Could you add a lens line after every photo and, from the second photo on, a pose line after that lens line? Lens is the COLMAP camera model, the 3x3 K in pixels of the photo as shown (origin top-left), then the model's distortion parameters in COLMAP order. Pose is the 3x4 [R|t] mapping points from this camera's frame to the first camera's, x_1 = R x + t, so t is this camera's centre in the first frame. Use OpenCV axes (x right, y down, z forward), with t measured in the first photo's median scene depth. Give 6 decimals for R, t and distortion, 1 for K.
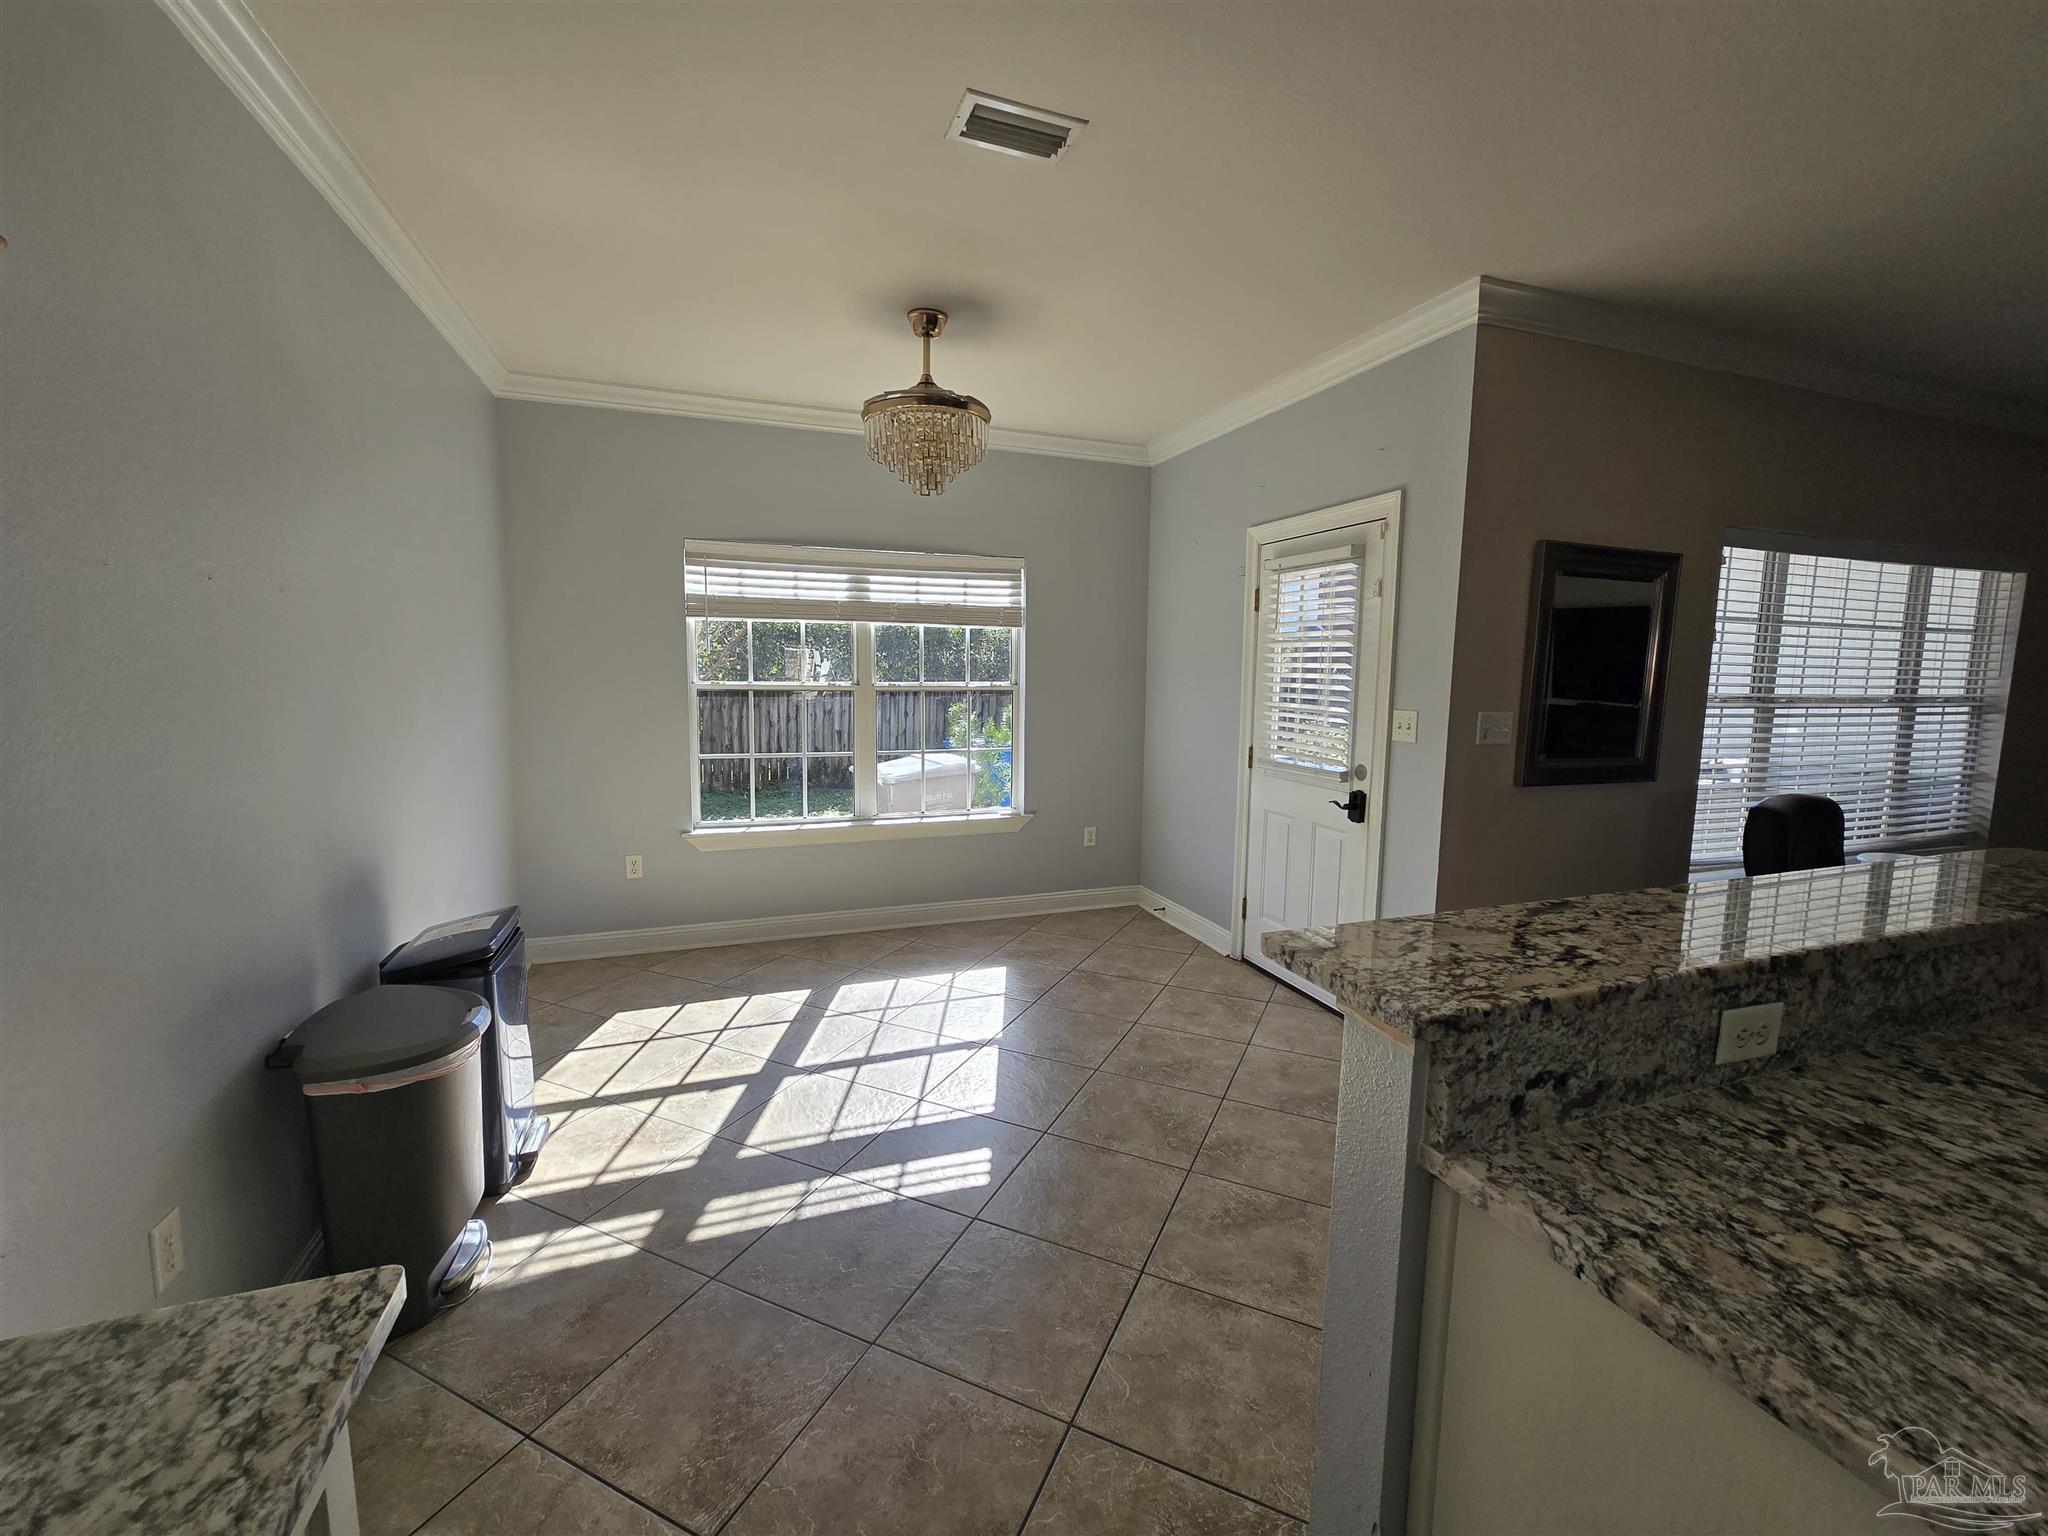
lens RADIAL K [[834.3, 0, 1034.6], [0, 834.3, 754.3], [0, 0, 1]] dist [-0.000567, -0.000049]
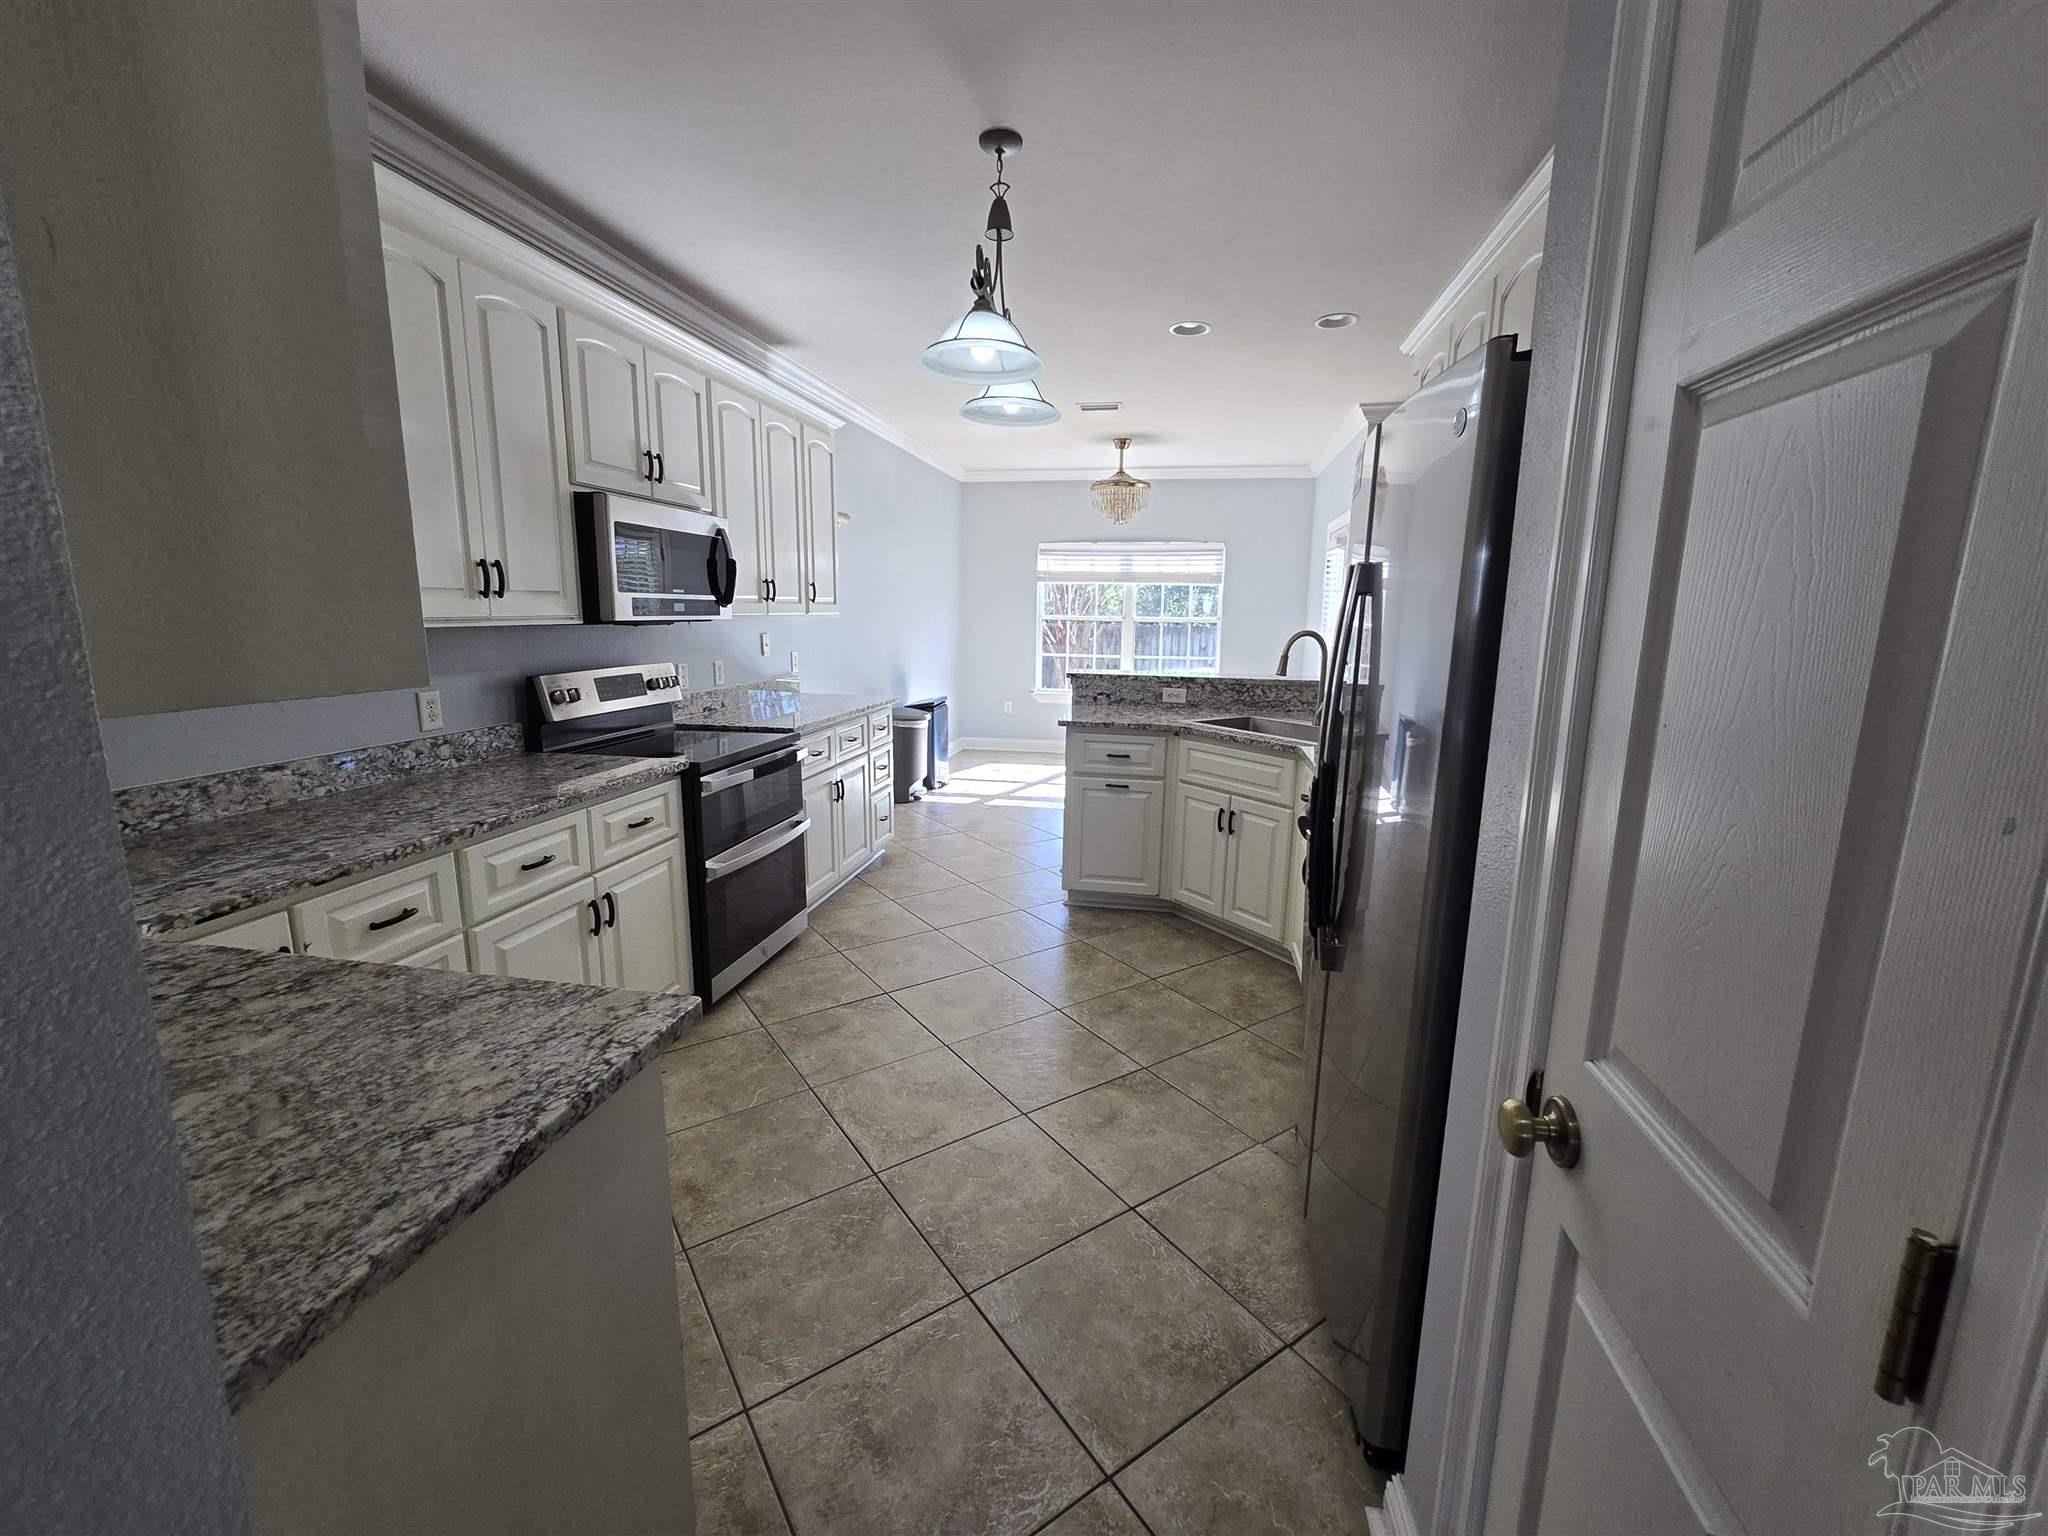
lens RADIAL K [[834.3, 0, 1022.3], [0, 834.3, 762.1], [0, 0, 1]] dist [-0.000567, -0.000049]
pose [[0.845659, 0.096435, -0.524939, 0.635100], [-0.064289, 0.994785, 0.079181, 0.105878], [0.529837, -0.033213, 0.847449, -0.716800]]
